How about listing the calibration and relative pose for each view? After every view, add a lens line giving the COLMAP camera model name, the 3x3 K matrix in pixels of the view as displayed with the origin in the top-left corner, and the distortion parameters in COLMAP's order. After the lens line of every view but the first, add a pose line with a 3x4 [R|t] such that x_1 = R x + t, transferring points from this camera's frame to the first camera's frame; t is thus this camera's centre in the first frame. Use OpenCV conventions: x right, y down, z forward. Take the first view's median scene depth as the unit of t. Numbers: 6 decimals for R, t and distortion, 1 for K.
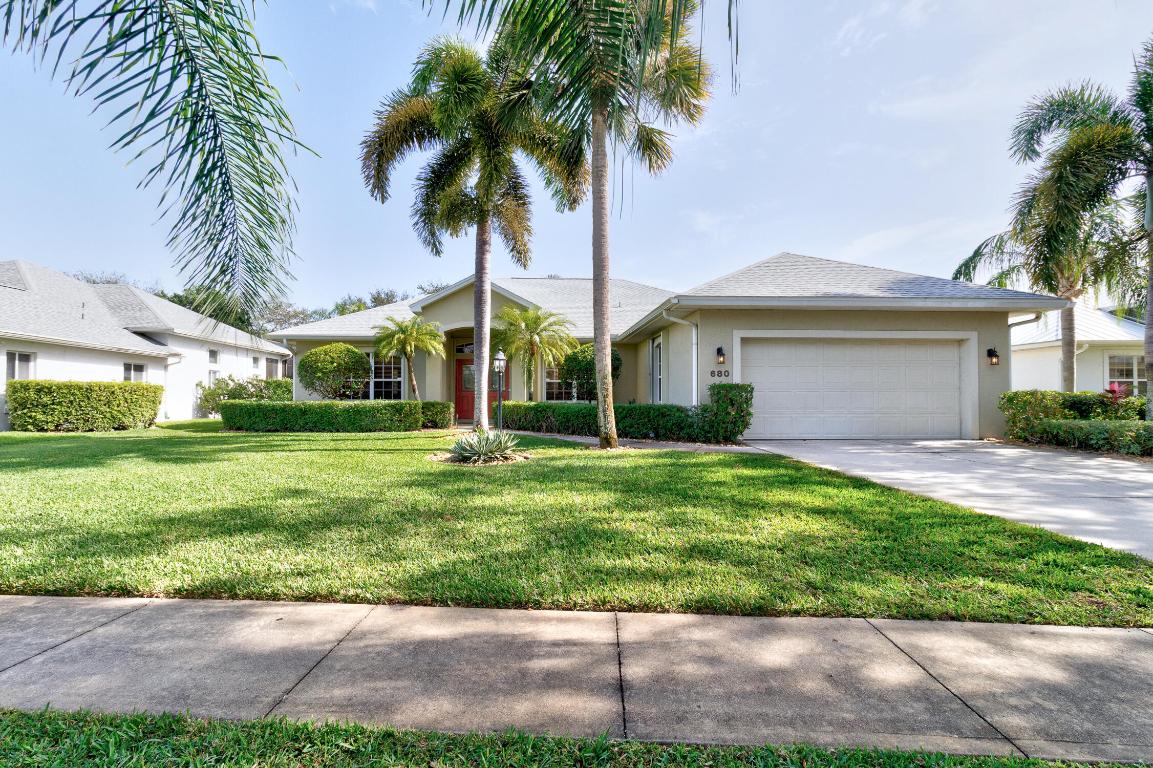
lens RADIAL K [[545.3, 0, 571.1], [0, 545.3, 390.3], [0, 0, 1]] dist [0.004968, 0.000424]
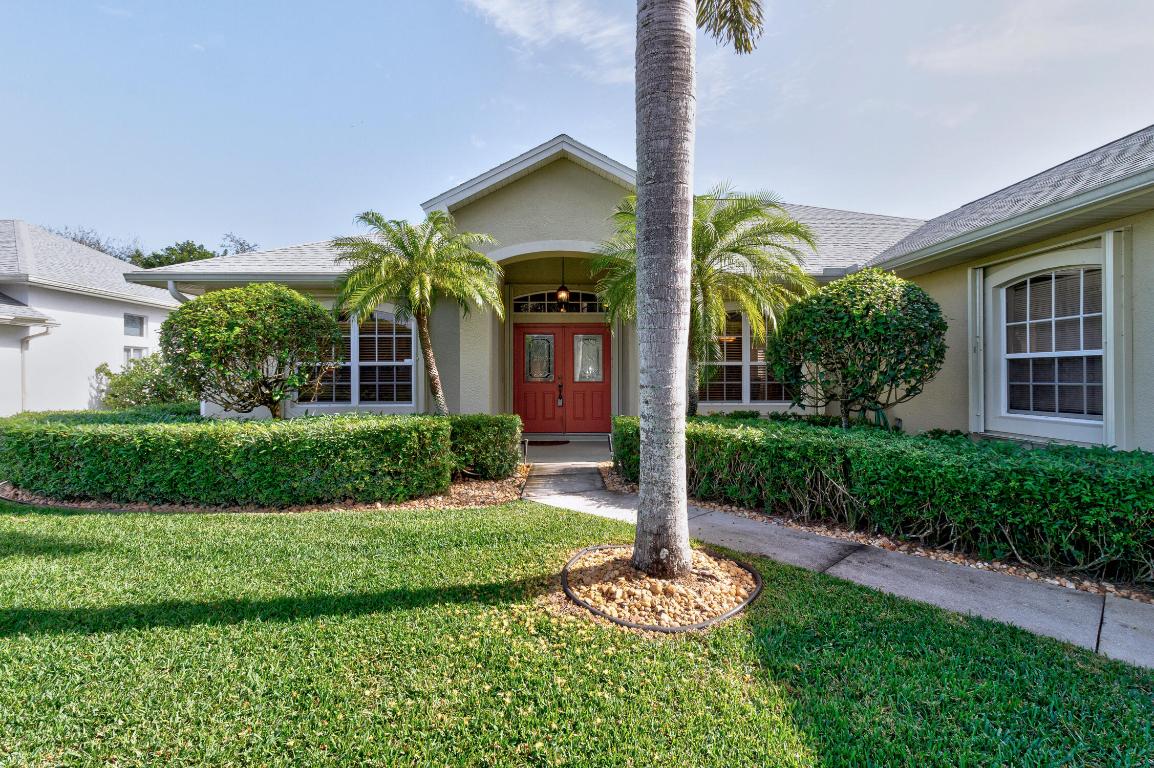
lens RADIAL K [[545.7, 0, 583.0], [0, 545.7, 374.3], [0, 0, 1]] dist [0.004968, 0.000424]
pose [[0.999547, -0.002350, -0.030018, -0.154206], [0.002835, 0.999866, 0.016119, -0.019223], [0.029976, -0.016197, 0.999419, 0.565006]]
